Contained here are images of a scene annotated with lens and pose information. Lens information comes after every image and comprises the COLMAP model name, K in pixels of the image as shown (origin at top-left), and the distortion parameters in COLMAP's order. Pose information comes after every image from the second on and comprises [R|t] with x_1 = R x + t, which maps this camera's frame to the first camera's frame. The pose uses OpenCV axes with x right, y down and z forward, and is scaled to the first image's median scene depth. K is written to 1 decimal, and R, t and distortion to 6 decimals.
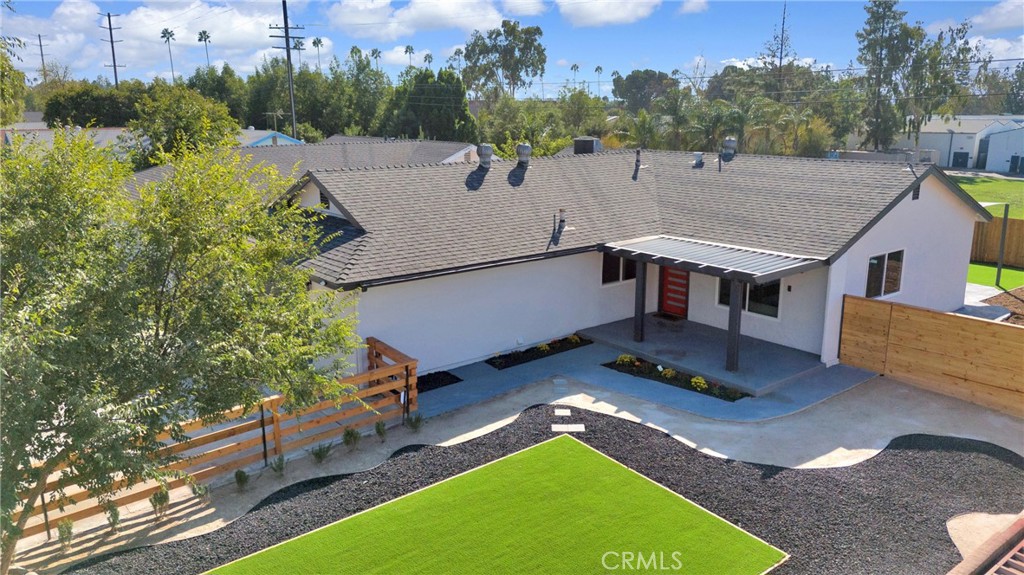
lens RADIAL K [[754.7, 0, 512.0], [0, 754.7, 287.5], [0, 0, 1]] dist [0.065068, -0.067199]
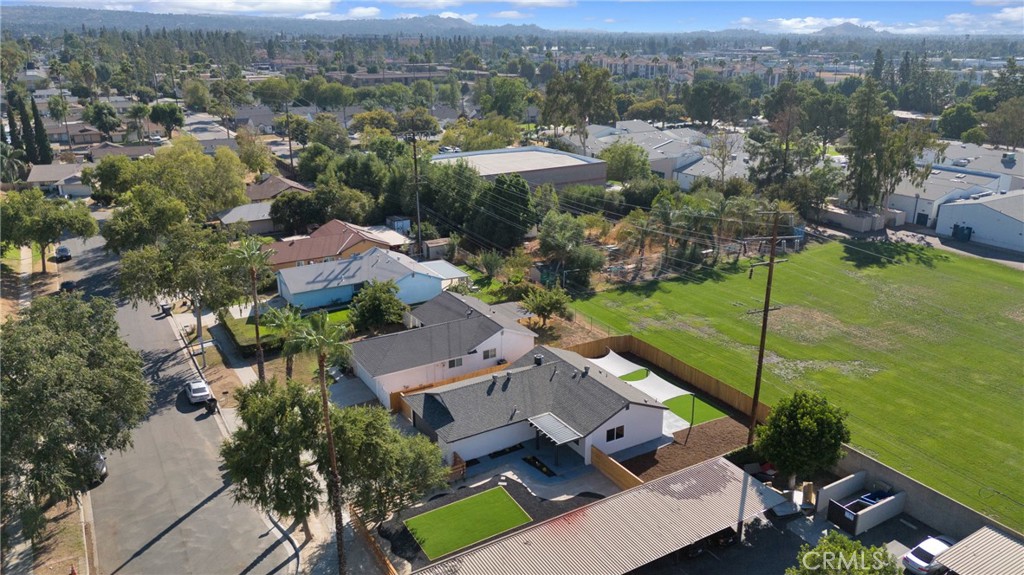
lens RADIAL K [[754.7, 0, 512.0], [0, 754.7, 287.5], [0, 0, 1]] dist [0.065068, -0.067199]
pose [[0.990855, 0.038303, -0.129383, 0.532147], [-0.026321, 0.995311, 0.093076, -1.072719], [0.132342, -0.088820, 0.987217, -2.503652]]
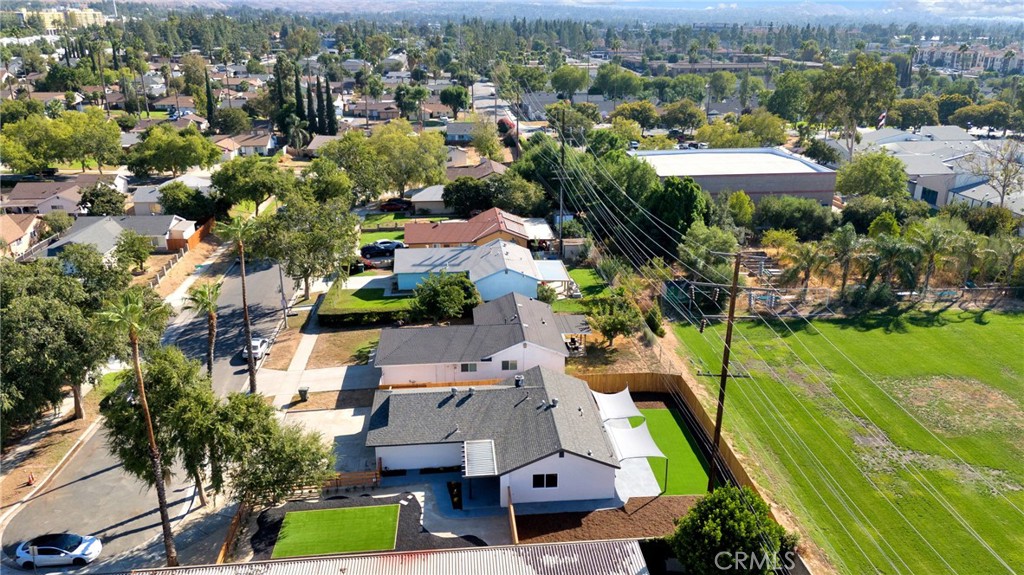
lens RADIAL K [[754.7, 0, 512.0], [0, 754.7, 287.5], [0, 0, 1]] dist [0.065068, -0.067199]
pose [[0.833890, 0.181047, -0.521391, 2.023232], [-0.126427, 0.982209, 0.138859, -1.279089], [0.537255, -0.049875, 0.841944, -1.603518]]
